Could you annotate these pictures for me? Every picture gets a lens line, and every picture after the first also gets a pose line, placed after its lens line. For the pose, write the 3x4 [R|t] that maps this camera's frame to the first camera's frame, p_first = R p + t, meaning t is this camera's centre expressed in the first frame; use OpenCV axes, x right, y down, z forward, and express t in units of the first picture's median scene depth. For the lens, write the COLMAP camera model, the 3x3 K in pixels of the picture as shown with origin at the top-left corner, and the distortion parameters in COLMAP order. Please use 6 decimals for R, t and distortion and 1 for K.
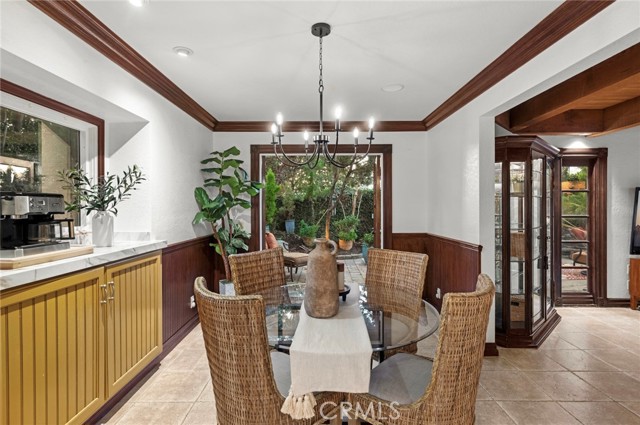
lens RADIAL K [[332.8, 0, 319.4], [0, 332.8, 210.0], [0, 0, 1]] dist [-0.005270, -0.000780]
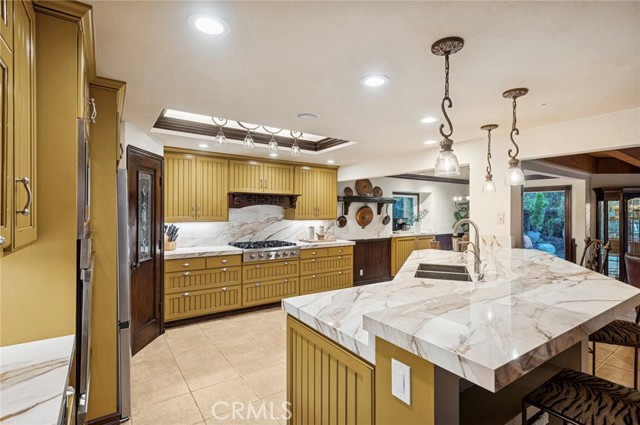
lens RADIAL K [[306.6, 0, 319.8], [0, 306.6, 213.7], [0, 0, 1]] dist [0.013900, 0.000266]
pose [[0.577670, 0.004092, -0.816260, 1.372616], [-0.009168, 0.999957, -0.001475, -0.068734], [0.816219, 0.008336, 0.577683, -1.689953]]
